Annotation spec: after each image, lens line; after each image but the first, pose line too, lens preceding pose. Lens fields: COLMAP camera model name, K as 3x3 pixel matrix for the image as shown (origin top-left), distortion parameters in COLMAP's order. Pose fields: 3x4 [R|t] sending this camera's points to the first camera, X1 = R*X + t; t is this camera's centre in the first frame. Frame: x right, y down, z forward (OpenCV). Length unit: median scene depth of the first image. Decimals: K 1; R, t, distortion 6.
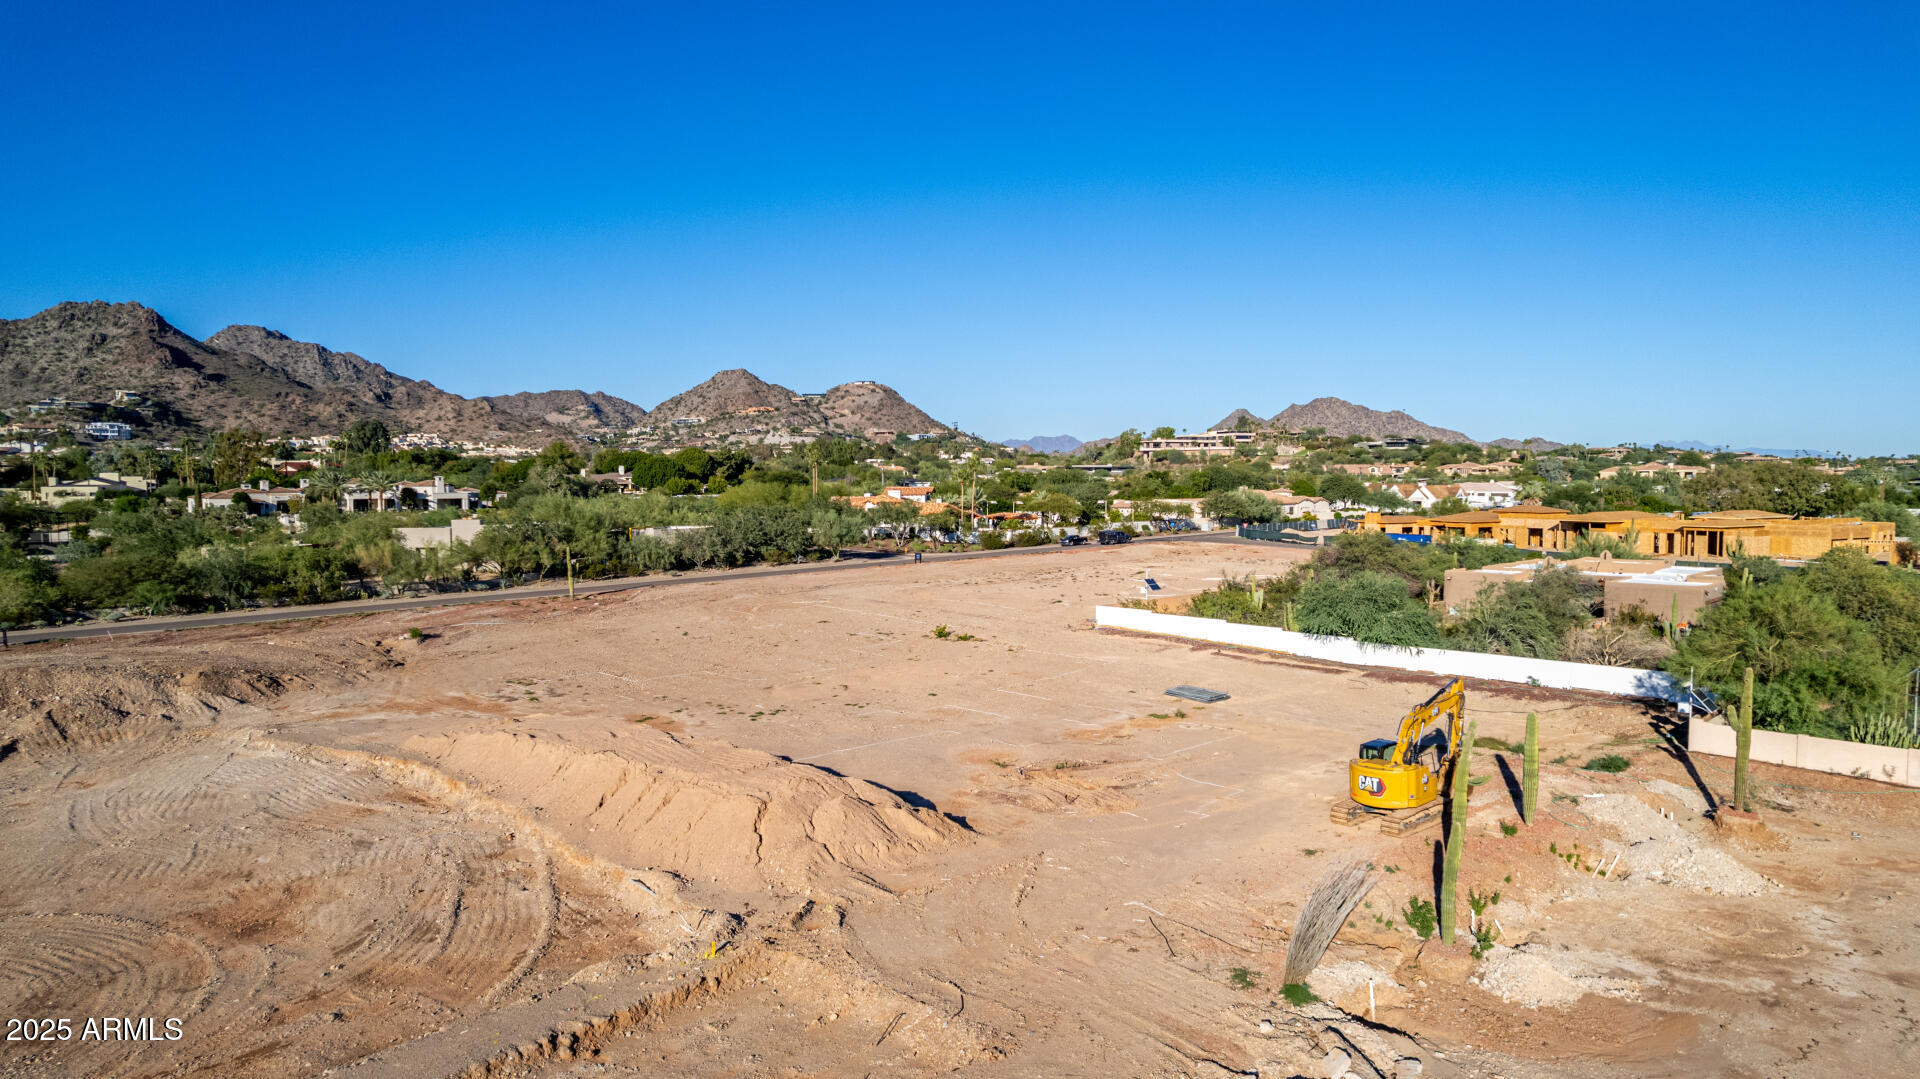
lens RADIAL K [[1221.7, 0, 954.7], [0, 1221.7, 535.4], [0, 0, 1]] dist [-0.068016, 0.059413]
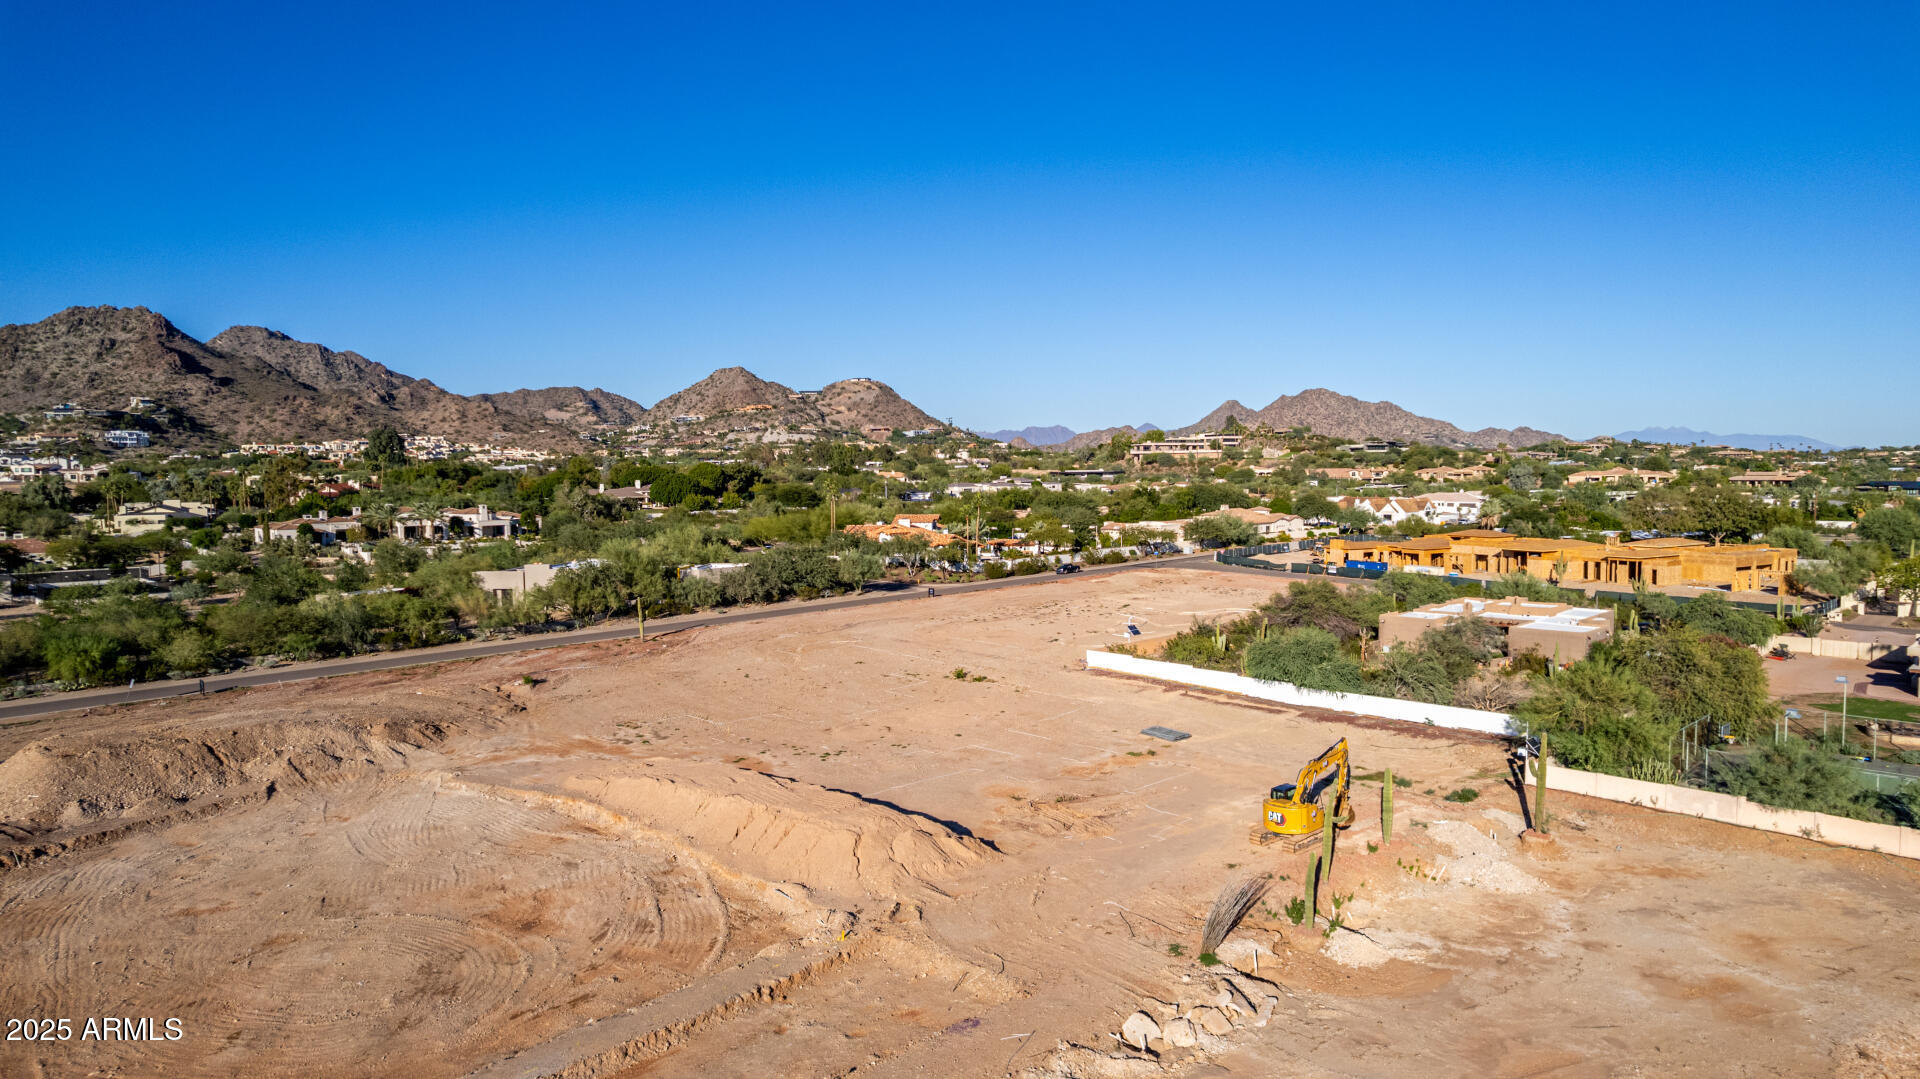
lens RADIAL K [[1221.7, 0, 957.9], [0, 1221.7, 538.7], [0, 0, 1]] dist [-0.068016, 0.059413]
pose [[0.999951, -0.005502, 0.008244, -0.023116], [0.005391, 0.999895, 0.013466, -0.075820], [-0.008317, -0.013421, 0.999875, -0.223361]]
